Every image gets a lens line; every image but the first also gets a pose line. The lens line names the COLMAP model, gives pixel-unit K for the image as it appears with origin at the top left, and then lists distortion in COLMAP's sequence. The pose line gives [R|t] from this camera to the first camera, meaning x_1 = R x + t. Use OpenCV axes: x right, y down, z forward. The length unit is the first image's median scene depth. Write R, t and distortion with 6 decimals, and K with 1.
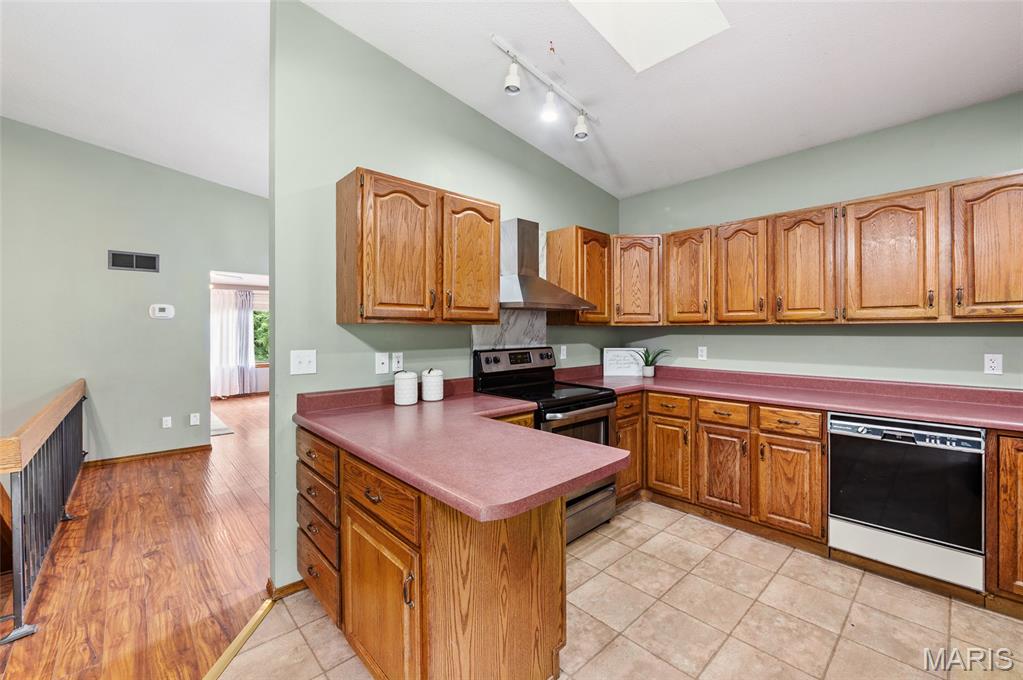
lens RADIAL K [[416.2, 0, 510.6], [0, 416.2, 329.9], [0, 0, 1]] dist [-0.010232, -0.000043]
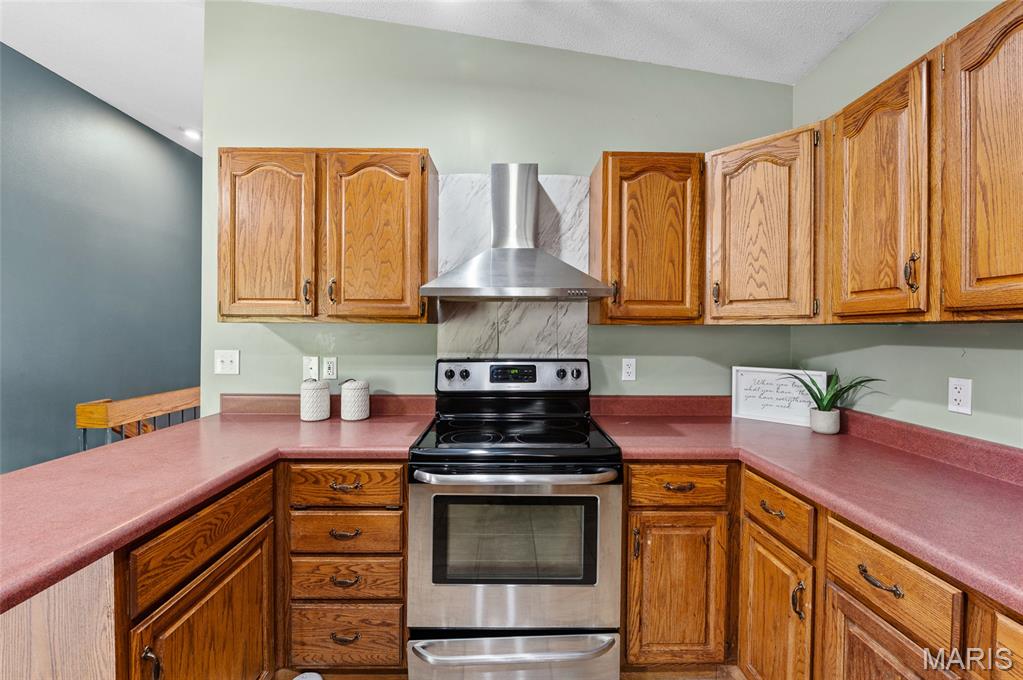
lens RADIAL K [[416.2, 0, 510.6], [0, 416.2, 329.9], [0, 0, 1]] dist [-0.010232, -0.000043]
pose [[0.746535, 0.004703, -0.665329, 0.455671], [-0.006217, 0.999981, 0.000092, -0.002359], [0.665317, 0.004067, 0.746550, 0.492770]]
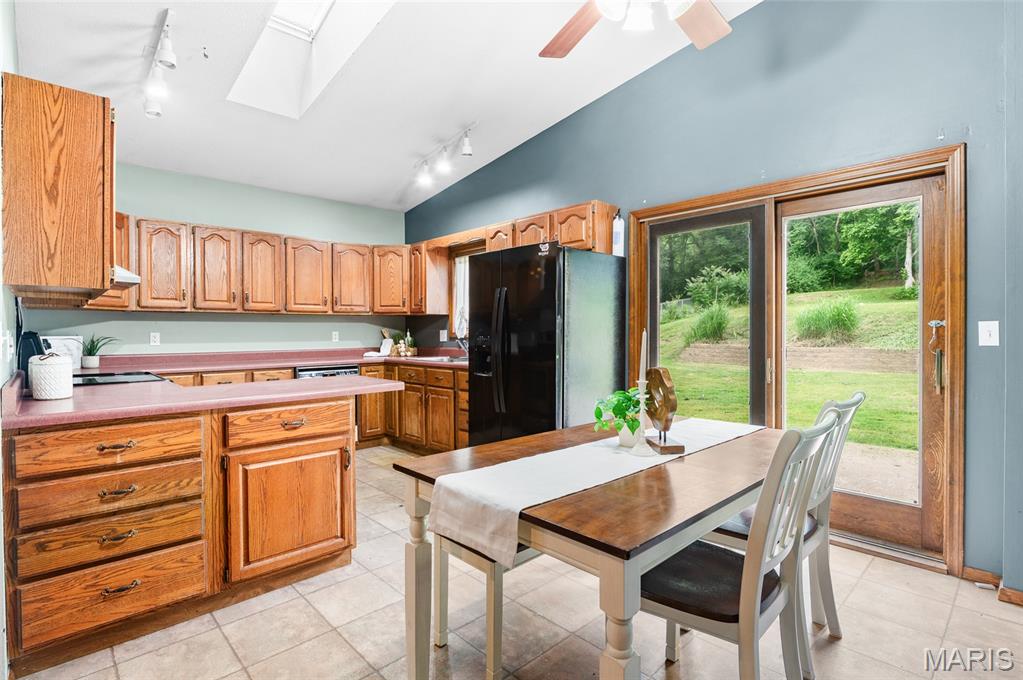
lens RADIAL K [[498.1, 0, 509.0], [0, 498.1, 335.3], [0, 0, 1]] dist [-0.003738, -0.001494]
pose [[-0.007163, -0.006719, 0.999952, -0.883691], [0.003207, 0.999972, 0.006742, 0.046933], [-0.999969, 0.003256, -0.007142, 0.142961]]
